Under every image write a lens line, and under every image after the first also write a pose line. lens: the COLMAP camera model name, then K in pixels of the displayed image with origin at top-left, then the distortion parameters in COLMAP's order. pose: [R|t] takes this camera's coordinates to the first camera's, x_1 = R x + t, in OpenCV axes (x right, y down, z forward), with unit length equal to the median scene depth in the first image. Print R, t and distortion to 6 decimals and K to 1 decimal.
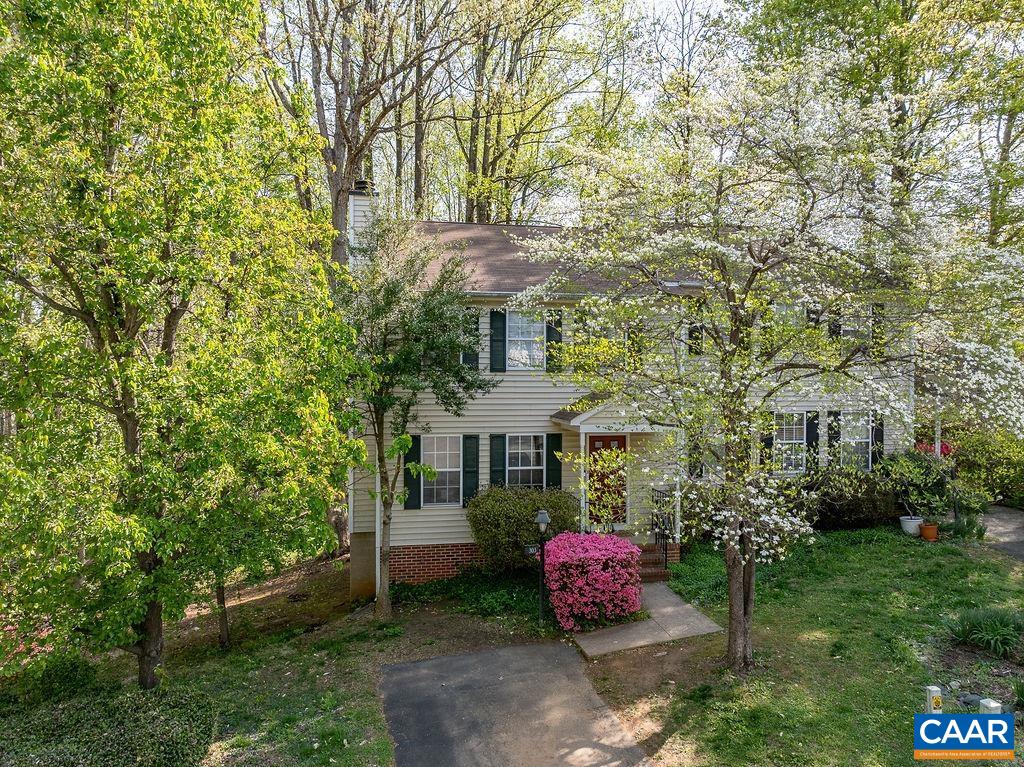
lens RADIAL K [[726.4, 0, 516.9], [0, 726.4, 381.1], [0, 0, 1]] dist [-0.061681, 0.023508]
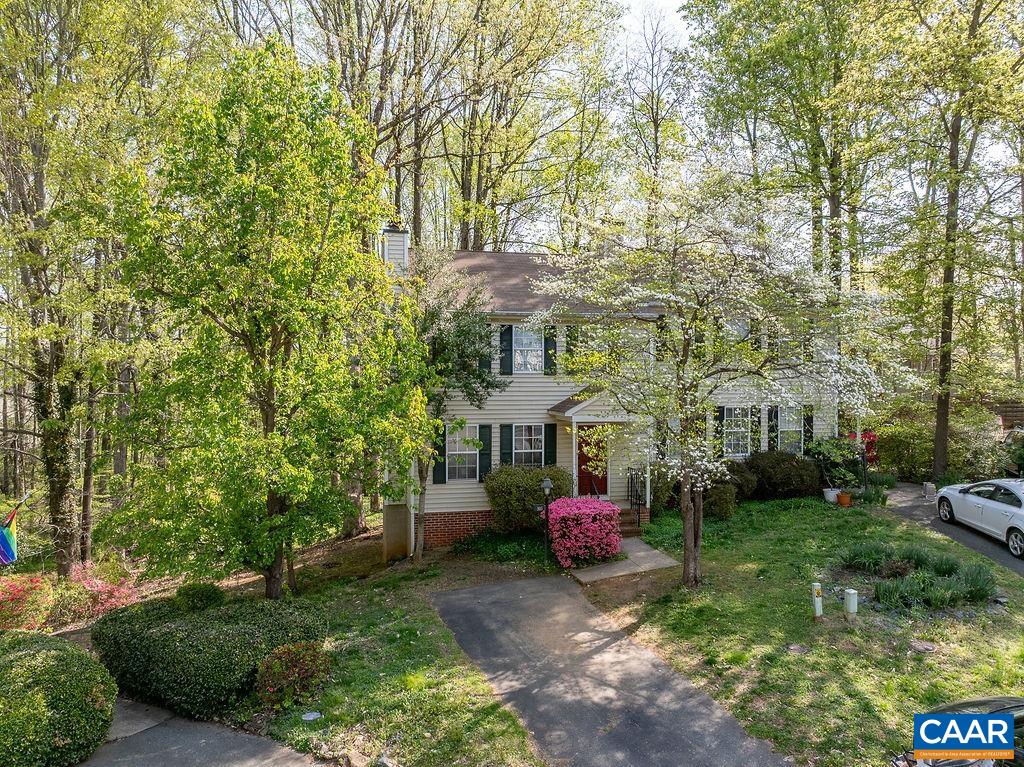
lens RADIAL K [[726.4, 0, 515.7], [0, 726.4, 379.6], [0, 0, 1]] dist [-0.061681, 0.023508]
pose [[0.999333, -0.002429, 0.036431, -0.071164], [0.002656, 0.999977, -0.006170, 0.004204], [-0.036416, 0.006262, 0.999317, -0.337774]]
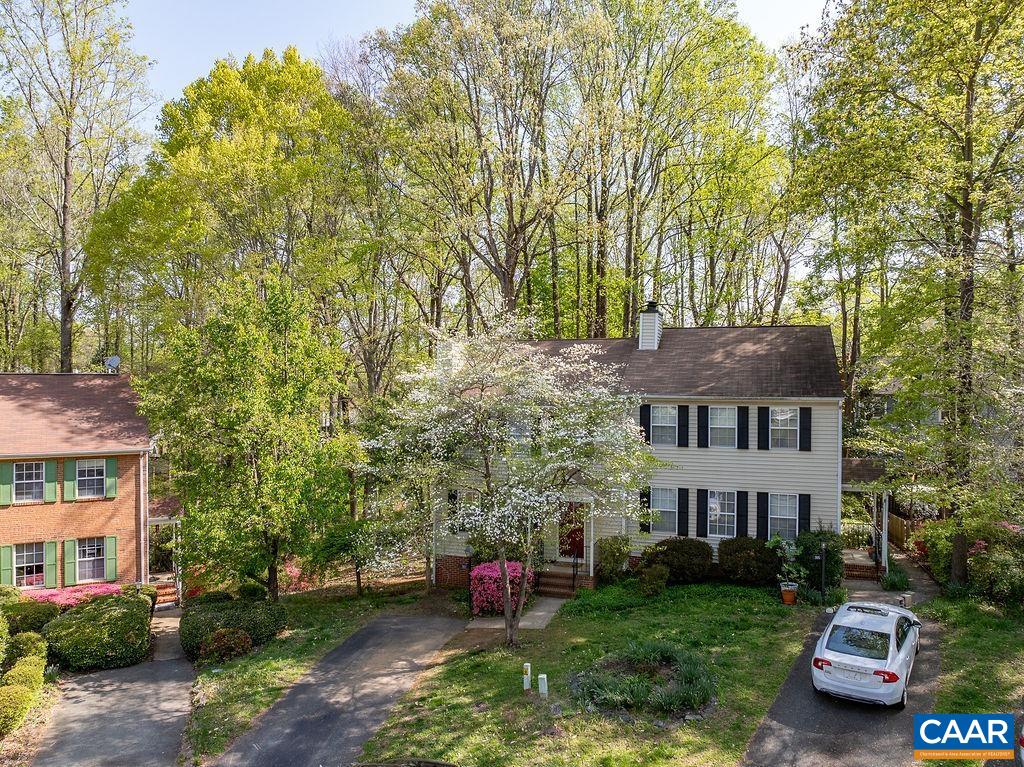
lens RADIAL K [[726.4, 0, 517.8], [0, 726.4, 377.7], [0, 0, 1]] dist [-0.061681, 0.023508]
pose [[0.861857, 0.001301, -0.507150, 1.046686], [-0.003920, 0.999984, -0.004095, -0.226374], [0.507137, 0.005517, 0.861848, -0.473788]]
